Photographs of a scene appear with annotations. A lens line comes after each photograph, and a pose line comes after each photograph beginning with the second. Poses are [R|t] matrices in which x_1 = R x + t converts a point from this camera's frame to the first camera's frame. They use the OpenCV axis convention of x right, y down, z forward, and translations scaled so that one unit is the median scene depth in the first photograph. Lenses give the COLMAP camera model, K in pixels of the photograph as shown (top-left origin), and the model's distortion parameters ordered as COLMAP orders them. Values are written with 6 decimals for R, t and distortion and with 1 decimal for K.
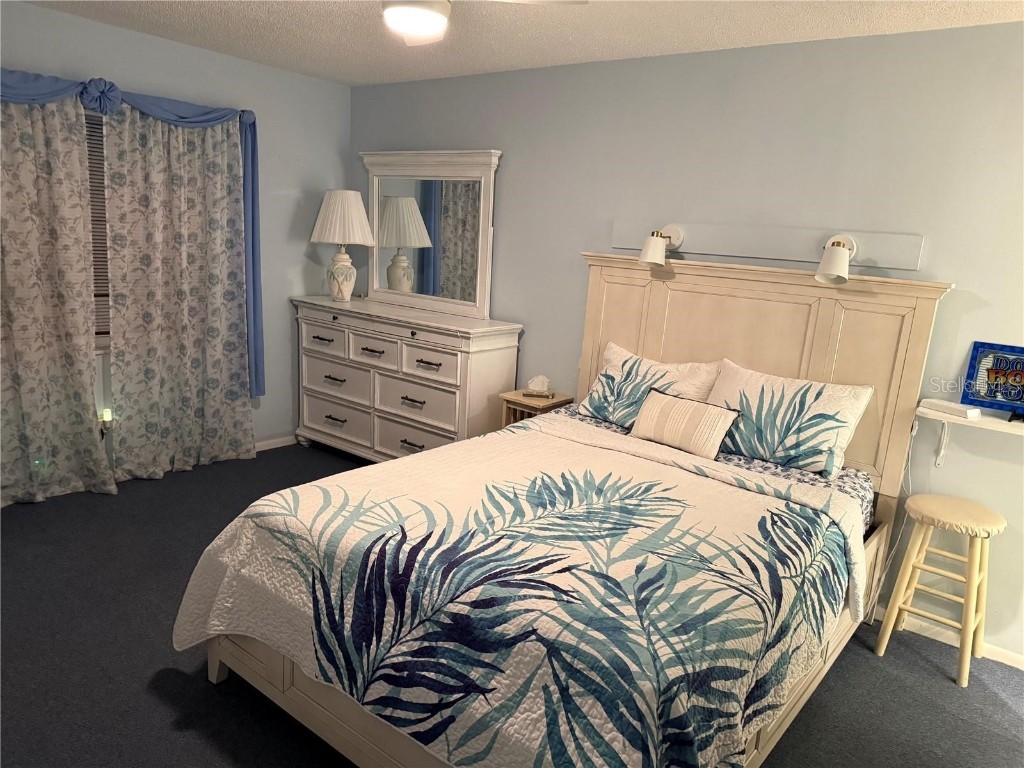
lens RADIAL K [[709.1, 0, 516.5], [0, 709.1, 394.3], [0, 0, 1]] dist [0.119647, -0.150083]
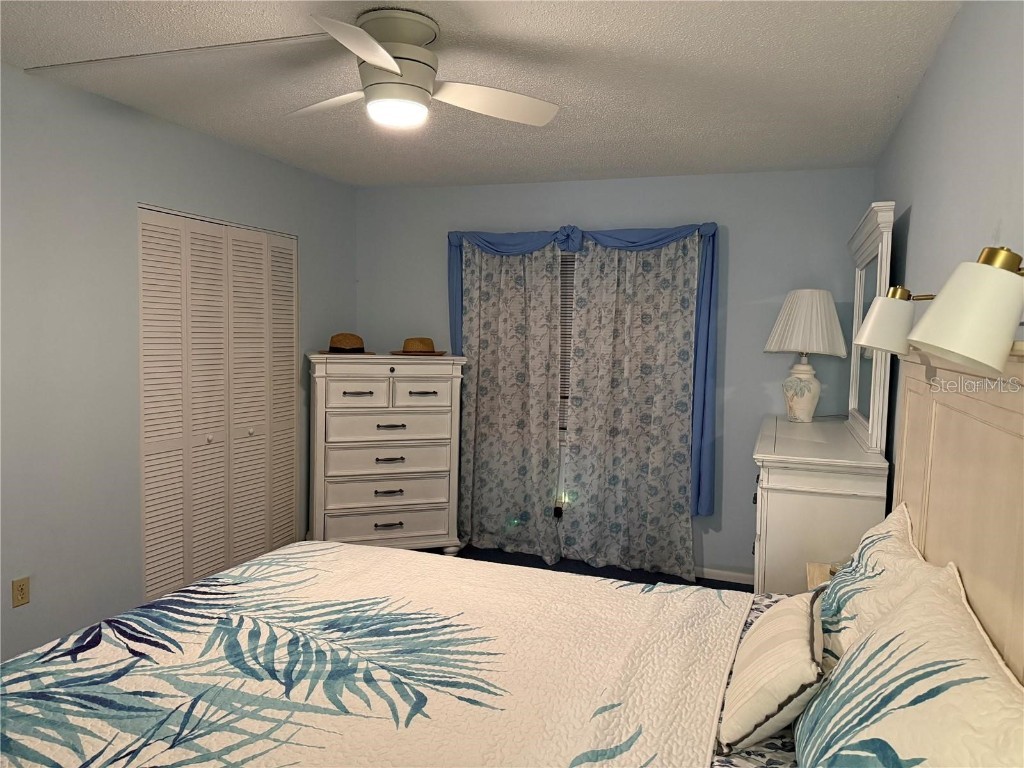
lens RADIAL K [[721.6, 0, 509.3], [0, 721.6, 387.3], [0, 0, 1]] dist [0.119460, -0.168172]
pose [[0.305743, 0.009709, -0.952065, 0.920216], [-0.209817, 0.976053, -0.057426, -0.106288], [0.928708, 0.217317, 0.300458, 0.914077]]
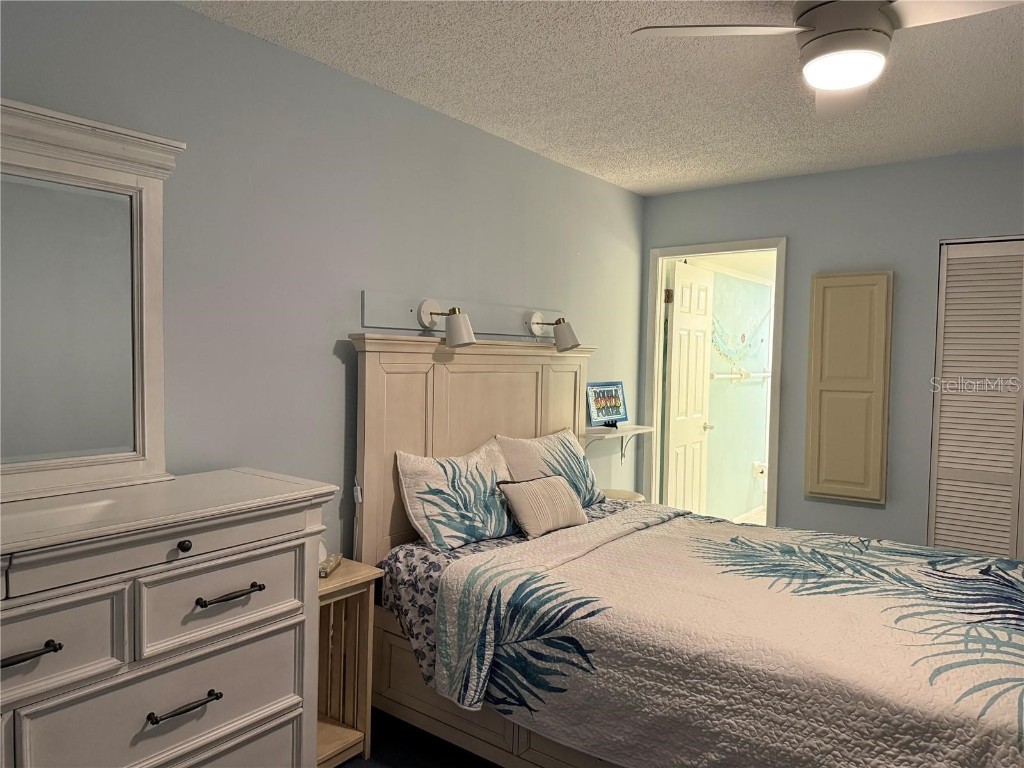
lens RADIAL K [[711.0, 0, 512.4], [0, 711.0, 370.6], [0, 0, 1]] dist [0.042881, -0.064091]
pose [[-0.024961, -0.098299, 0.994844, -1.004657], [0.197999, 0.974953, 0.101302, -0.343849], [-0.979884, 0.199507, -0.004873, 1.444780]]
